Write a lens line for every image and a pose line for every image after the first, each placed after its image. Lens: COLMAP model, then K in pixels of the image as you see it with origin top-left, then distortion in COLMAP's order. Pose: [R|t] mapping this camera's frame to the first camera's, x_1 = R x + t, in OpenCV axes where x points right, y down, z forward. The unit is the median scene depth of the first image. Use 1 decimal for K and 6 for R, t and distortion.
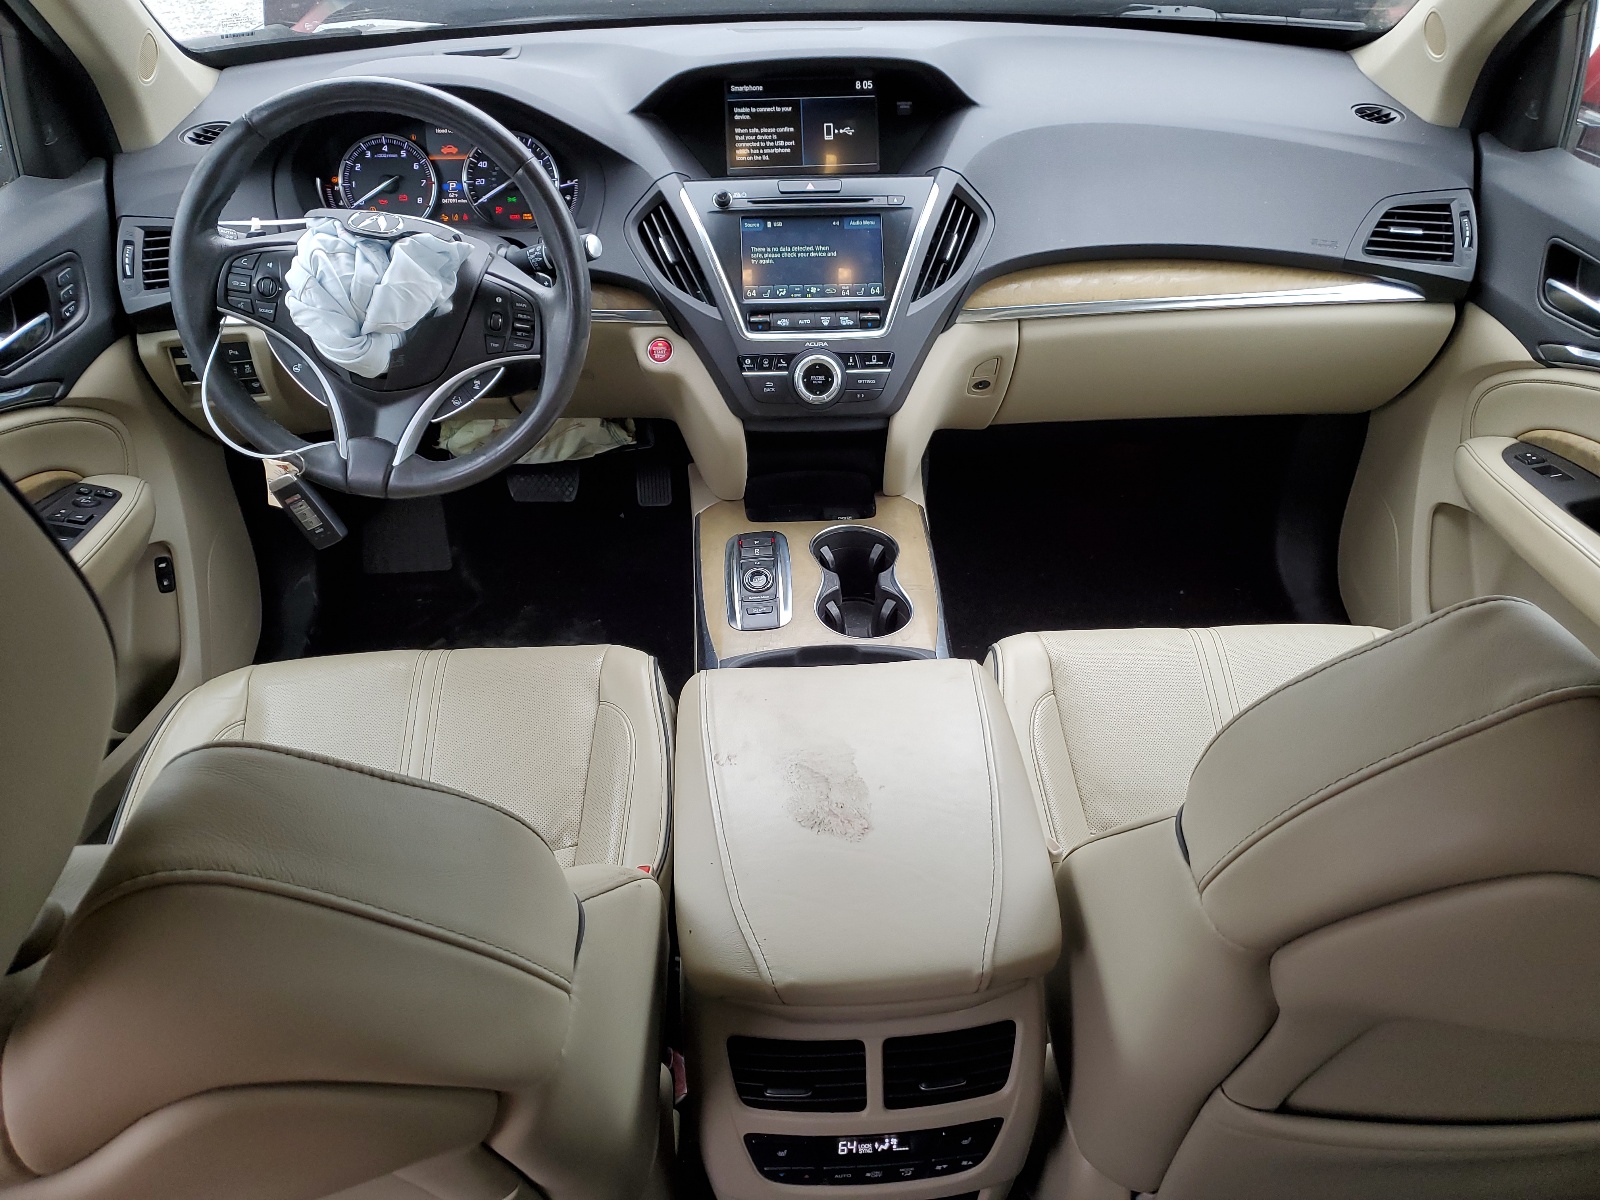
lens RADIAL K [[1221.7, 0, 795.7], [0, 1221.7, 600.4], [0, 0, 1]] dist [-0.011225, -0.001799]
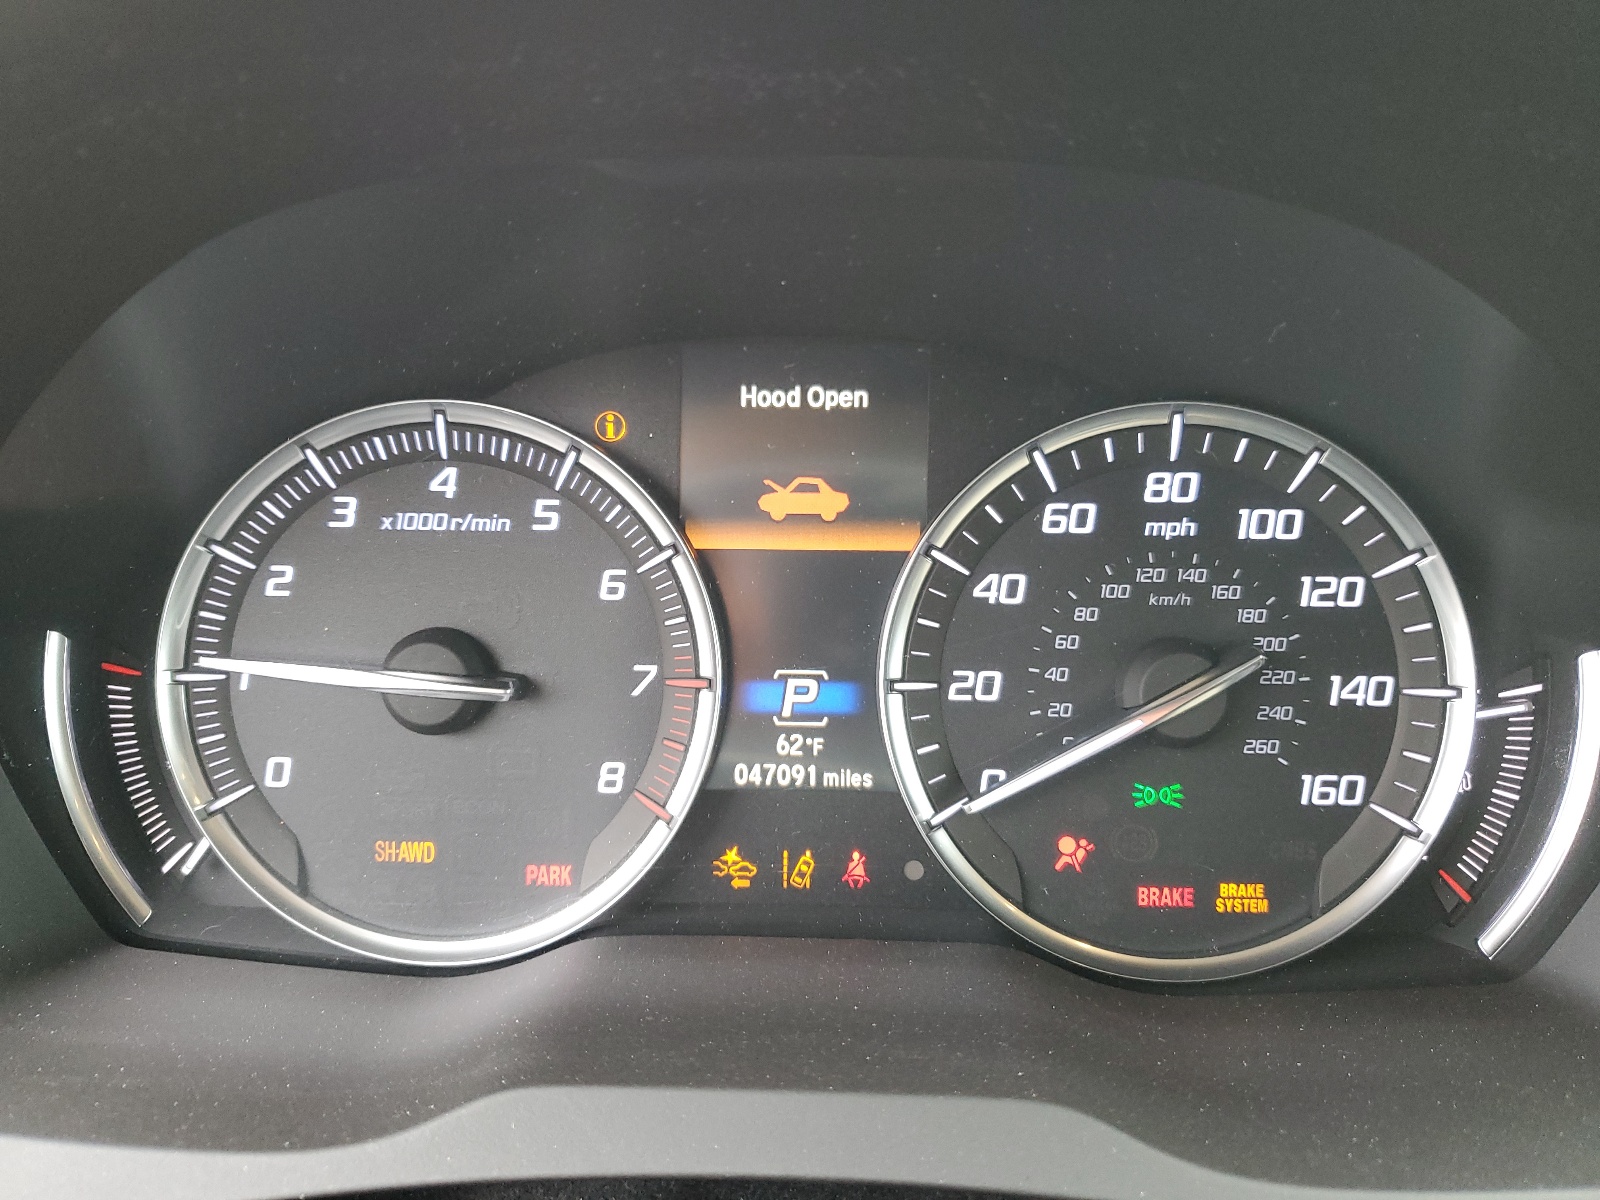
lens RADIAL K [[1221.7, 0, 801.8], [0, 1221.7, 601.2], [0, 0, 1]] dist [-0.011225, -0.001799]
pose [[0.994166, 0.034954, -0.102041, -0.266856], [-0.060718, 0.963266, -0.261594, -0.310309], [0.089149, 0.266264, 0.959769, 0.836710]]
